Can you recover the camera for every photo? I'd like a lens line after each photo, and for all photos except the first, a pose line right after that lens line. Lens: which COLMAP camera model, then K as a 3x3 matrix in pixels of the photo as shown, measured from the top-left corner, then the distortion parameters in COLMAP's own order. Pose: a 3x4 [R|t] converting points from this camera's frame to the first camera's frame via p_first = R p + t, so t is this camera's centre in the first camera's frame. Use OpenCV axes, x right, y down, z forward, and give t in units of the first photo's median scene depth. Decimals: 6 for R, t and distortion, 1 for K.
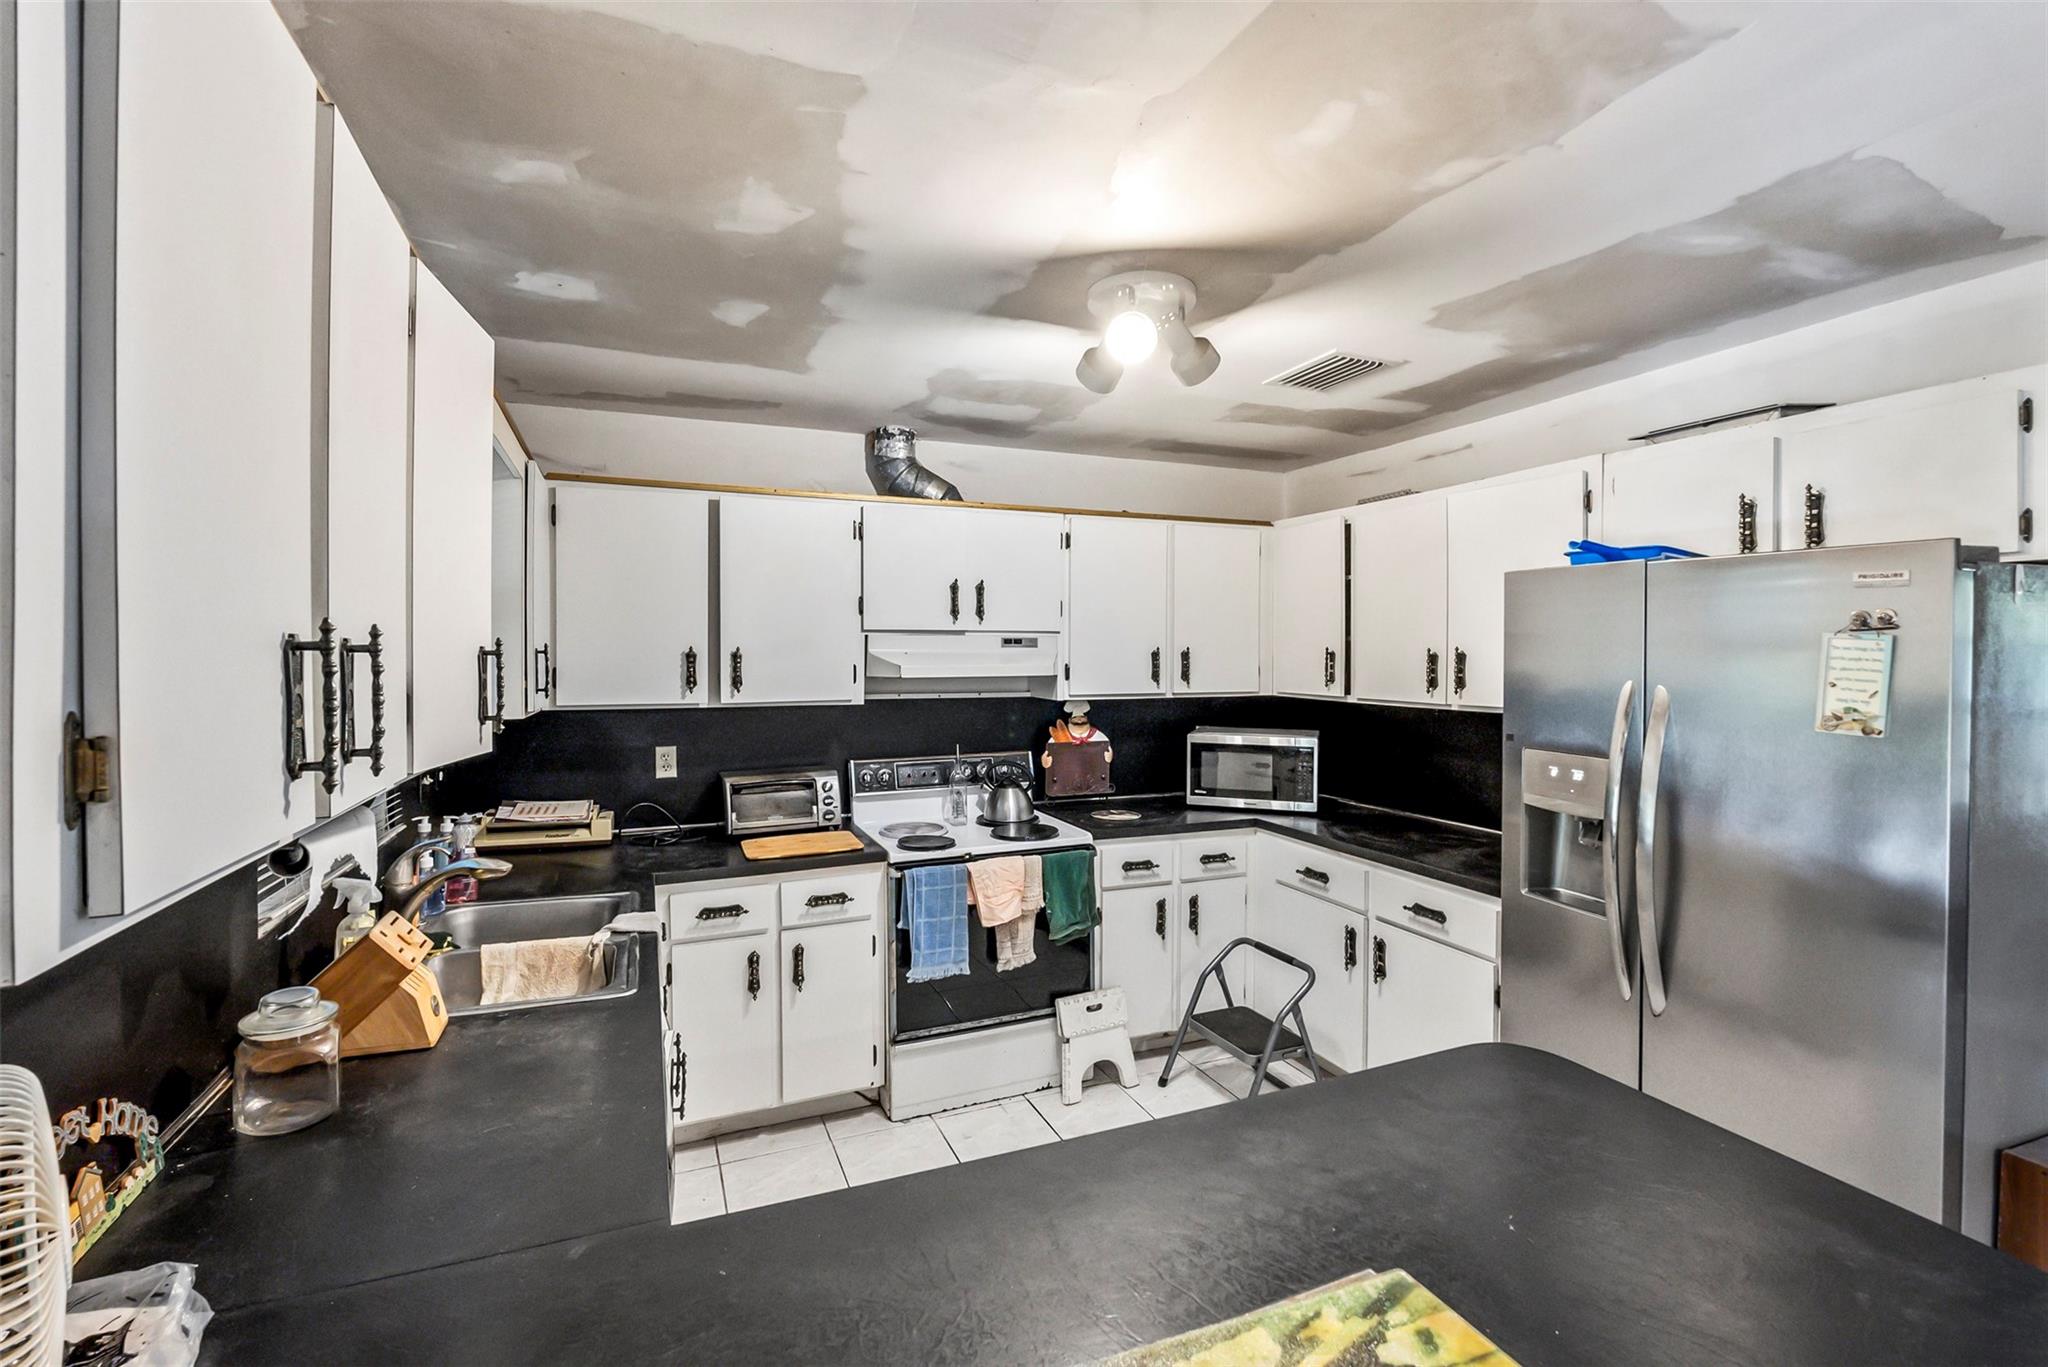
lens RADIAL K [[923.7, 0, 1029.1], [0, 923.7, 663.9], [0, 0, 1]] dist [-0.001984, -0.001387]
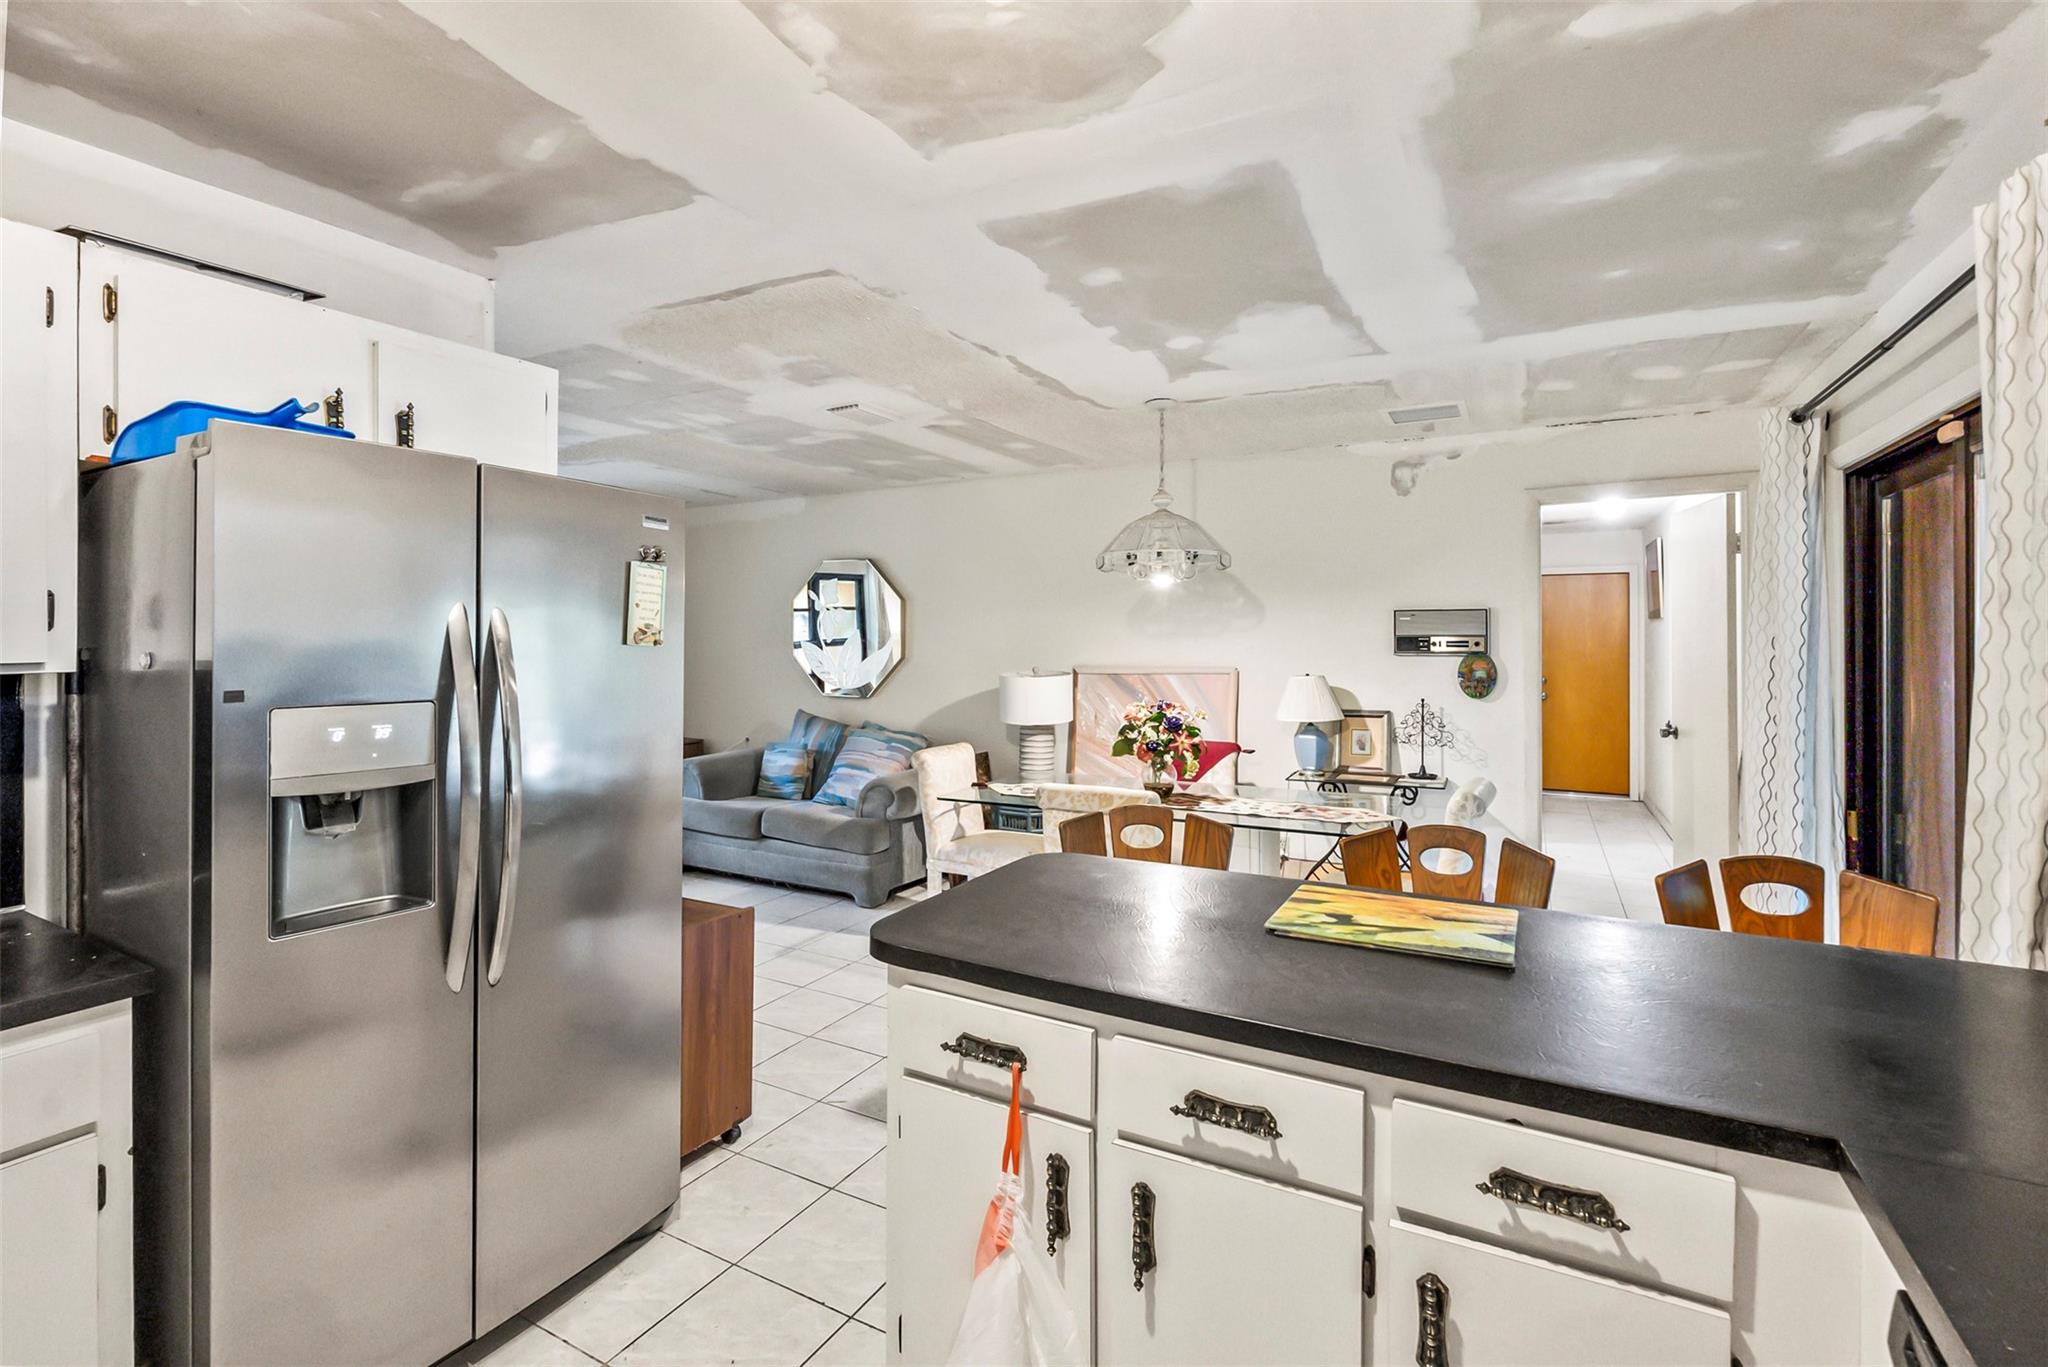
lens RADIAL K [[923.7, 0, 1018.9], [0, 923.7, 639.7], [0, 0, 1]] dist [-0.001984, -0.001387]
pose [[-0.621592, -0.004728, 0.783327, -0.193969], [0.010694, 0.999837, 0.014521, 0.028167], [-0.783268, 0.017403, -0.621441, 0.707654]]
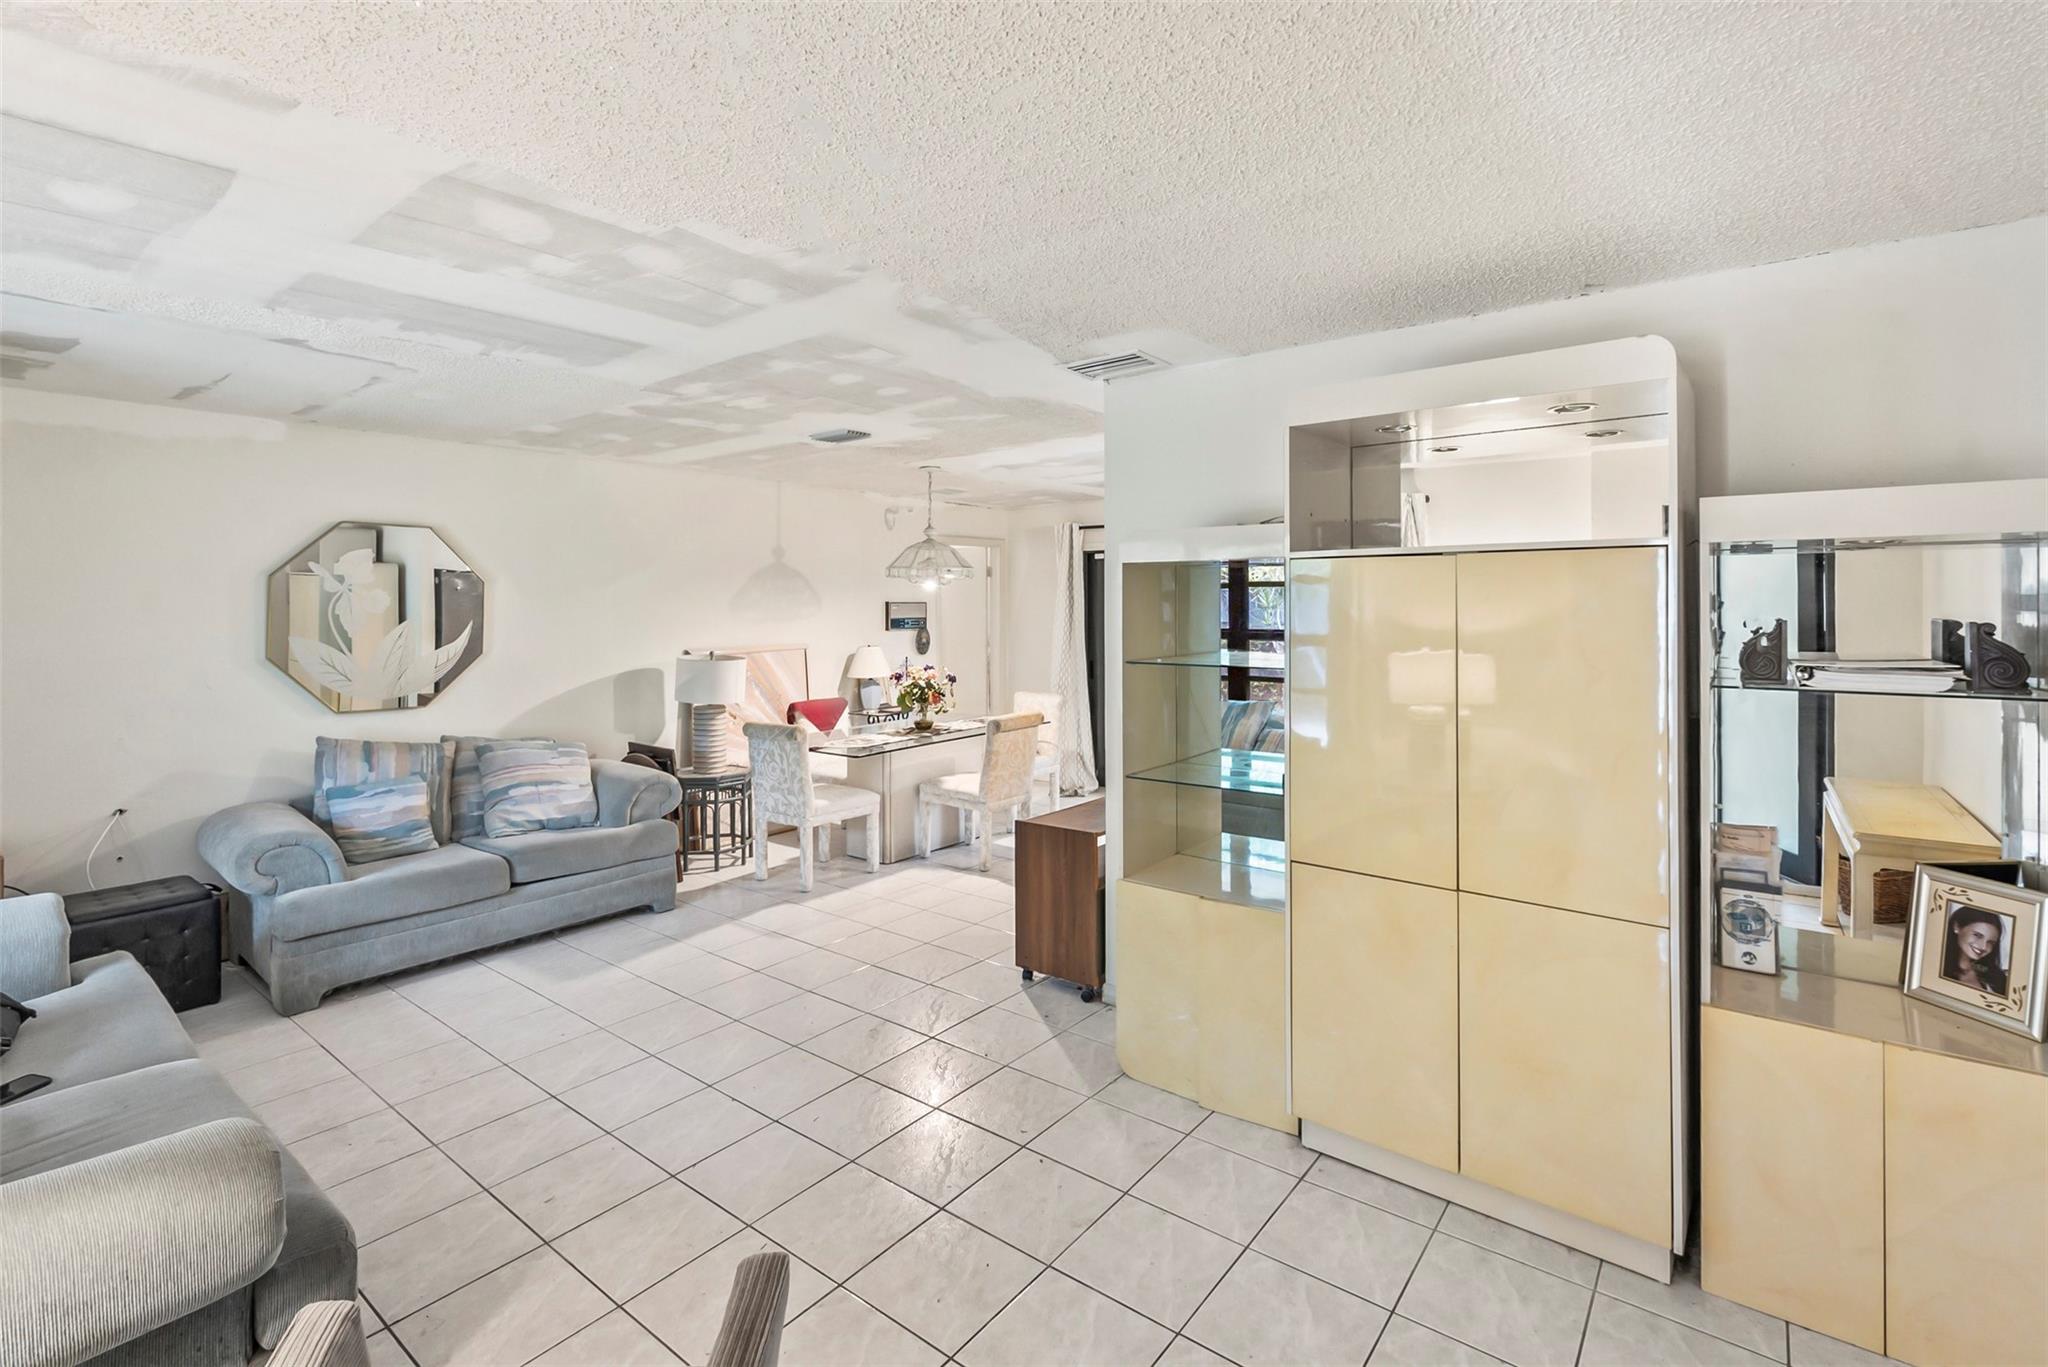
lens RADIAL K [[923.7, 0, 1018.9], [0, 923.7, 614.9], [0, 0, 1]] dist [-0.001984, -0.001387]
pose [[-0.878529, 0.002788, -0.477681, 1.317793], [-0.010101, 0.999651, 0.024411, -0.017018], [0.477583, 0.026270, -0.878194, 1.477164]]
